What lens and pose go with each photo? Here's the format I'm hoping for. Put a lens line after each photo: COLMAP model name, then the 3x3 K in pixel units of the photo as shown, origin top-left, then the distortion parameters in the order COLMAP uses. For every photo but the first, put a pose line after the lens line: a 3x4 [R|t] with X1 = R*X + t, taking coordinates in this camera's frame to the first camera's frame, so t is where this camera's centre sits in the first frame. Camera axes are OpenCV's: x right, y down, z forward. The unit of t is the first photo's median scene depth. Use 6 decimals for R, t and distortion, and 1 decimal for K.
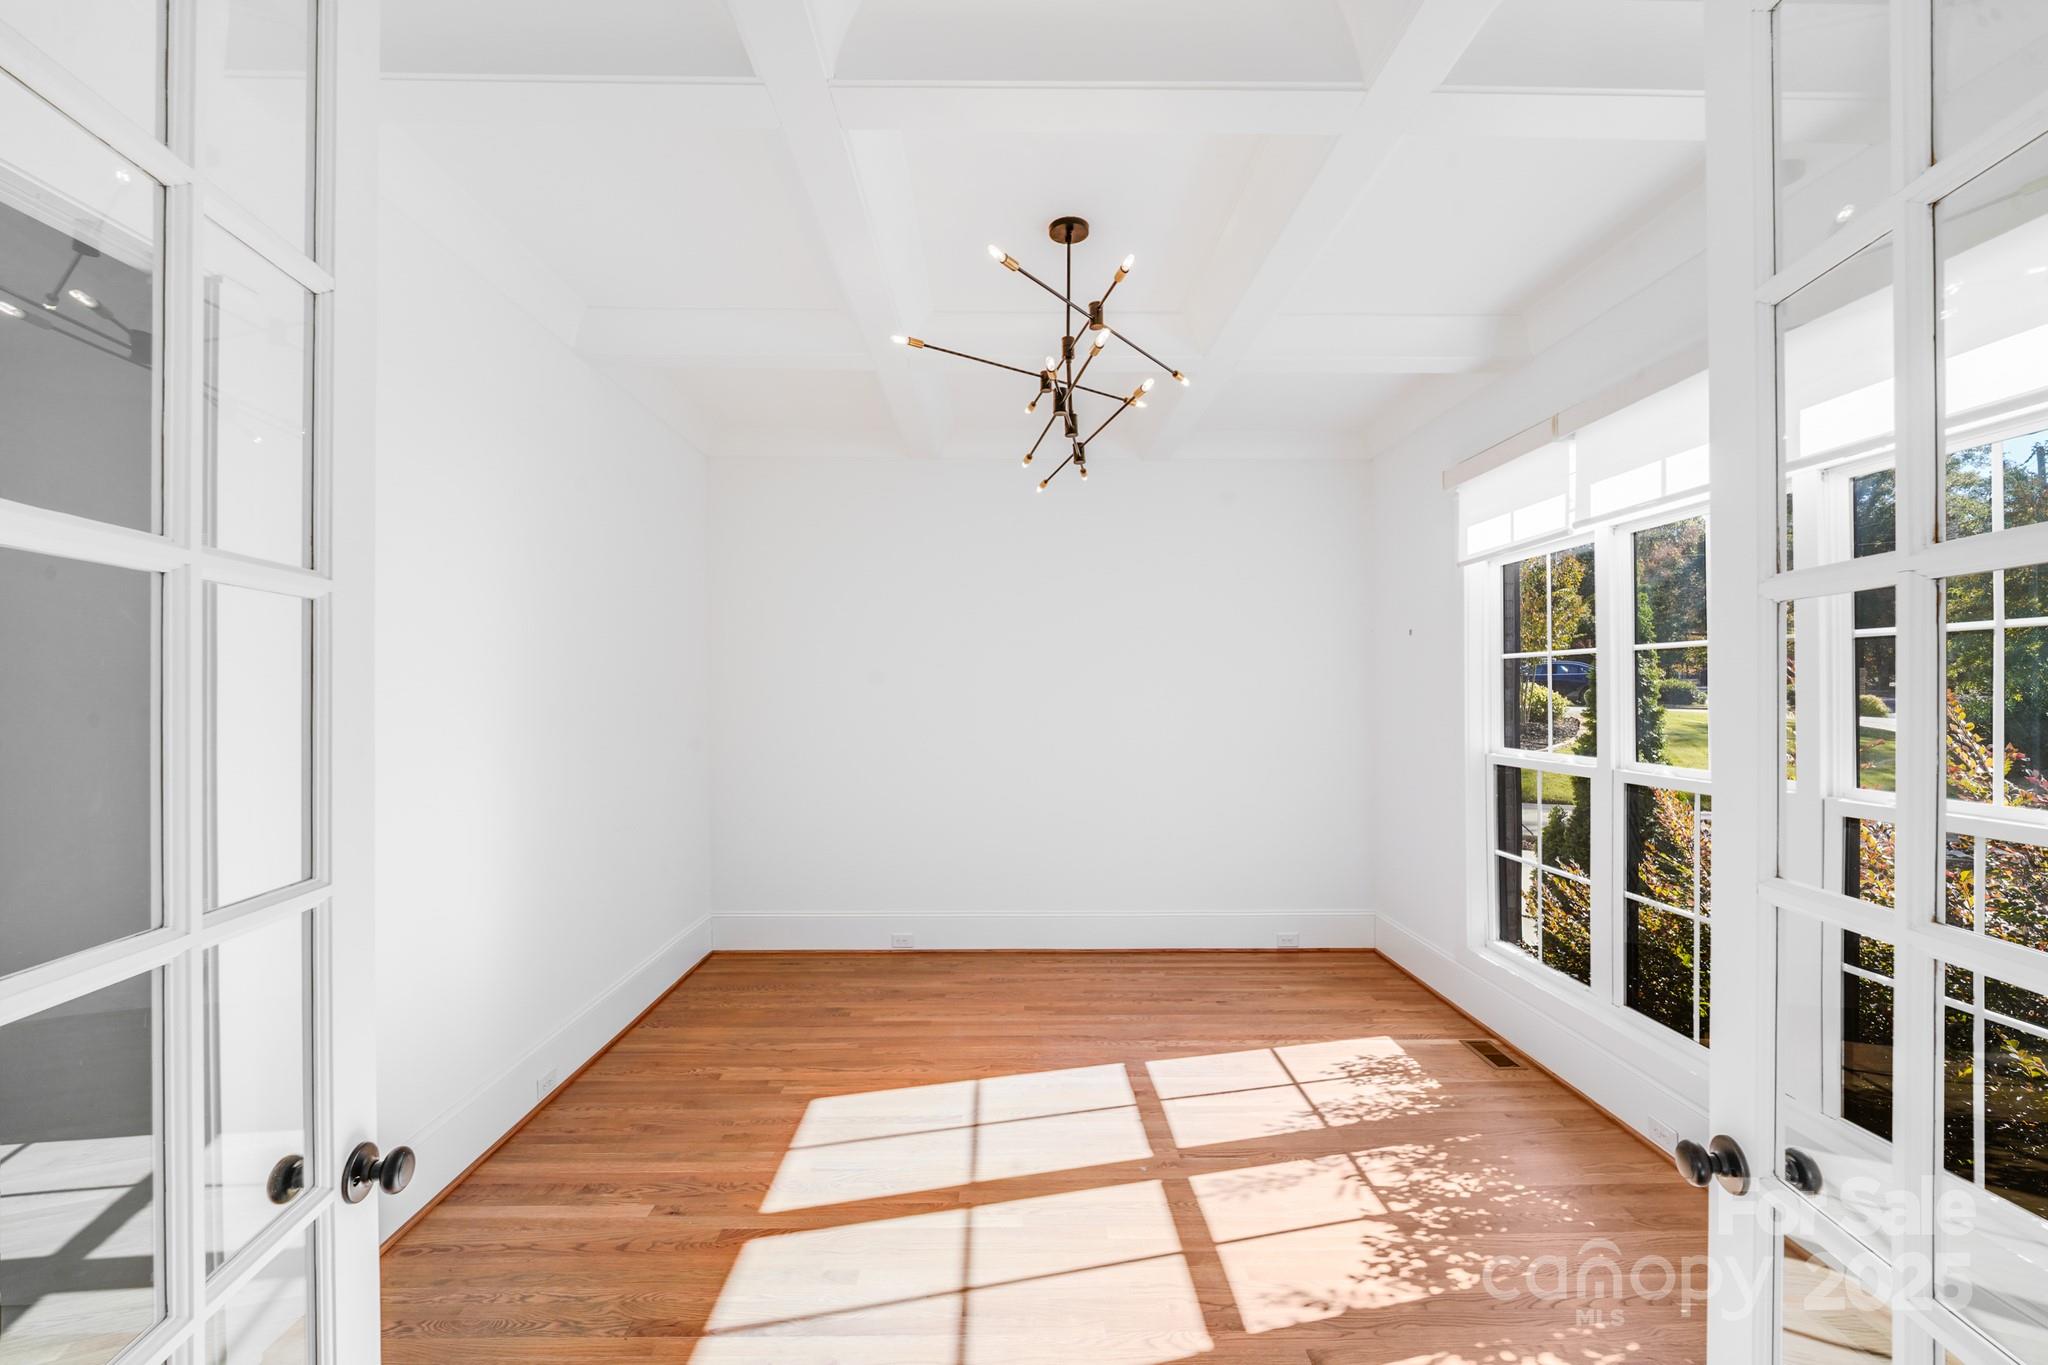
lens RADIAL K [[835.1, 0, 1033.5], [0, 835.1, 690.6], [0, 0, 1]] dist [0.000467, -0.005114]
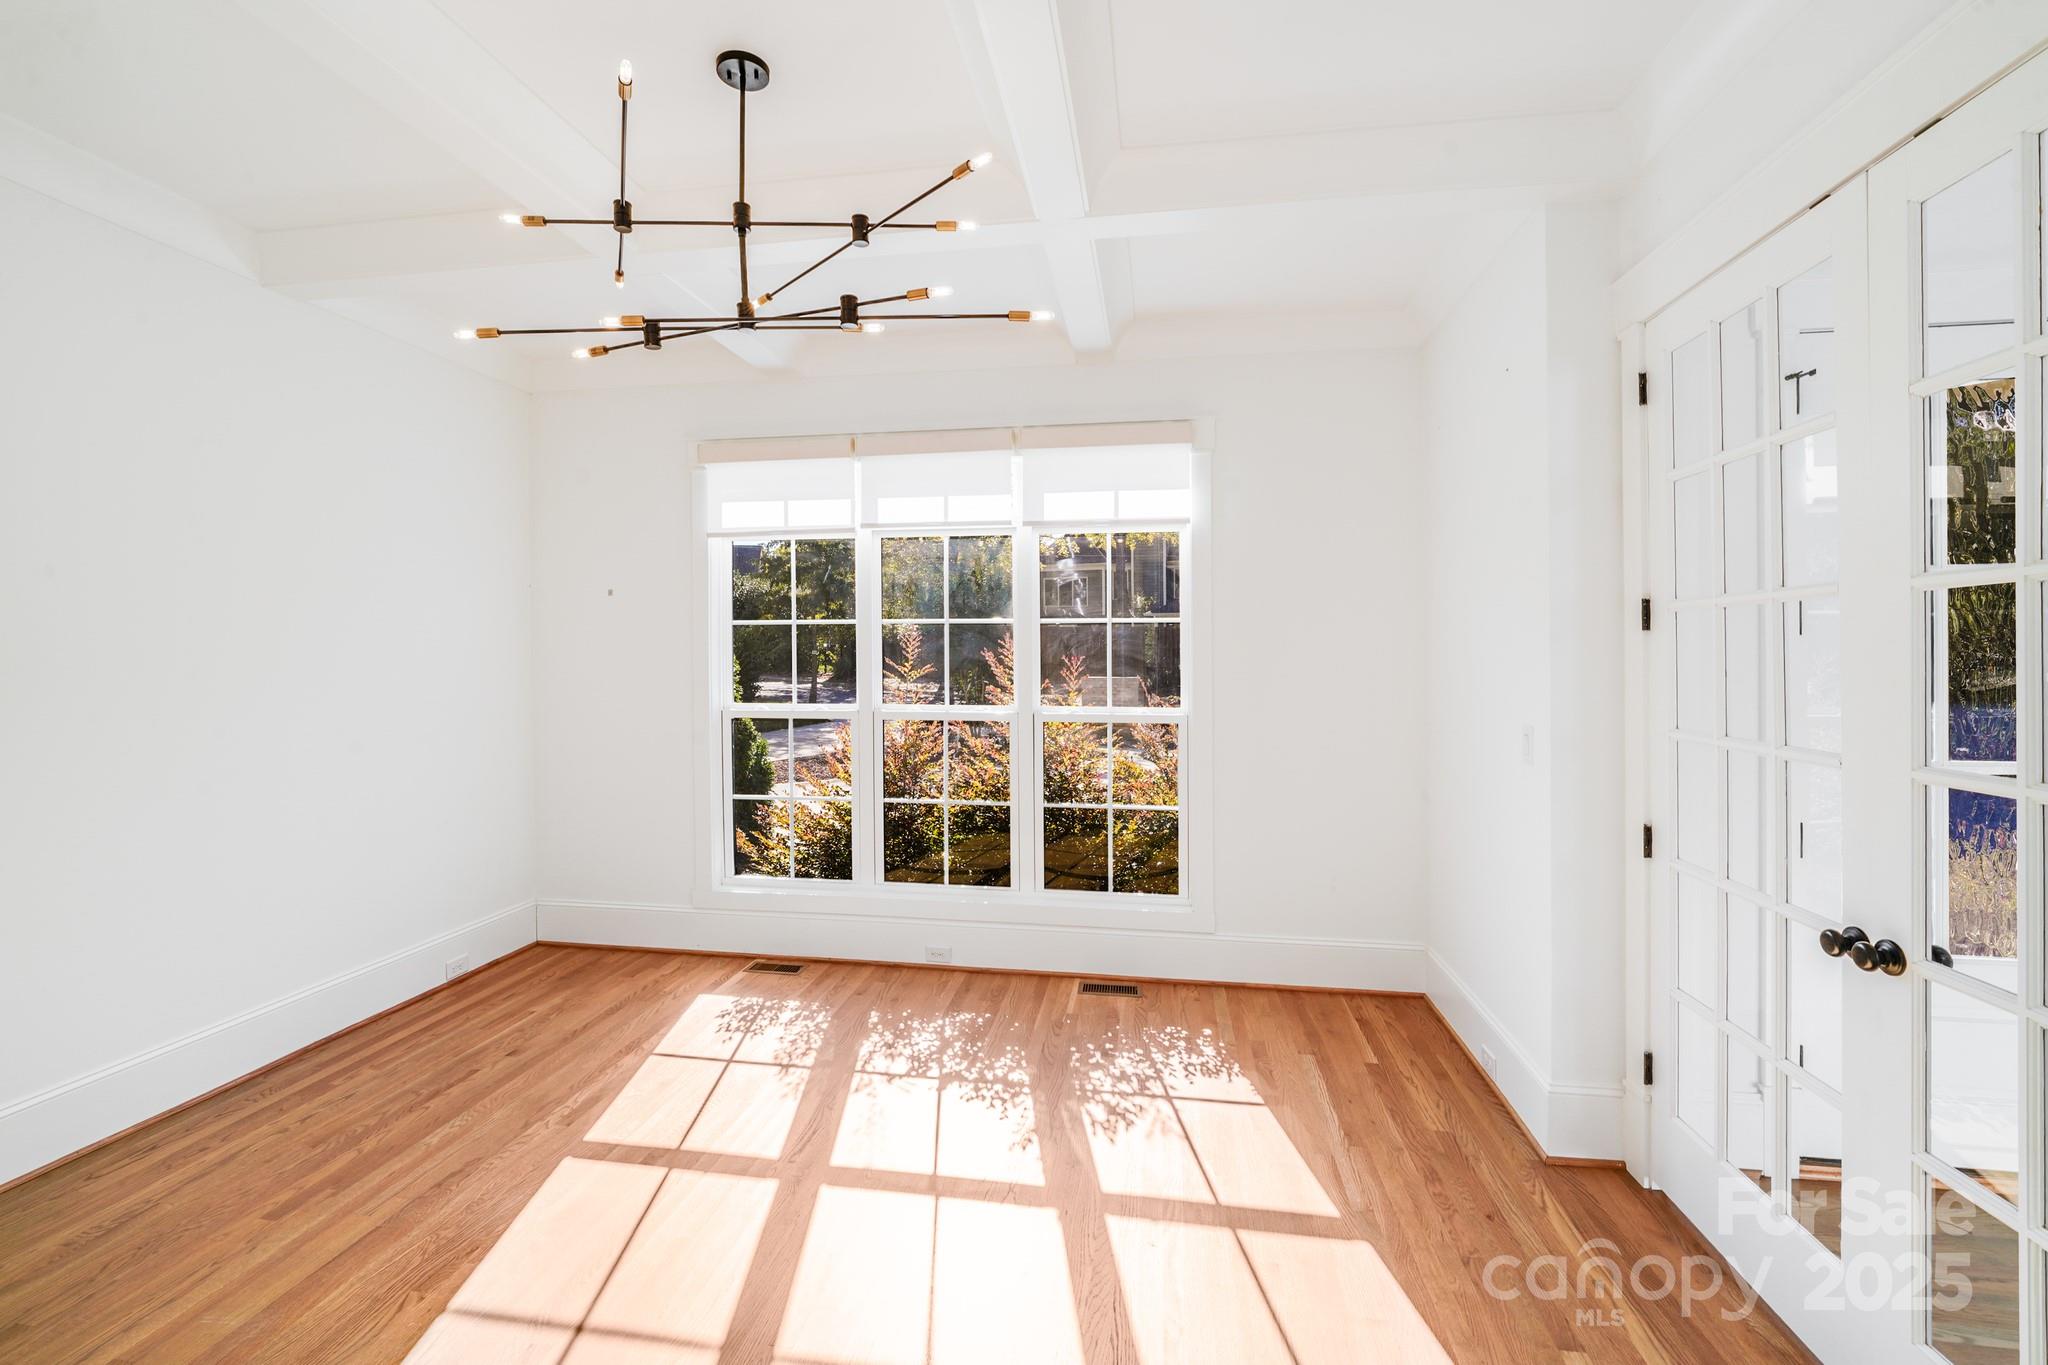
lens RADIAL K [[798.3, 0, 1026.9], [0, 798.3, 670.1], [0, 0, 1]] dist [-0.000260, -0.008250]
pose [[0.174038, -0.000590, 0.984739, -0.479531], [0.000414, 1.000000, 0.000526, 0.024367], [-0.984739, 0.000316, 0.174038, 0.471695]]
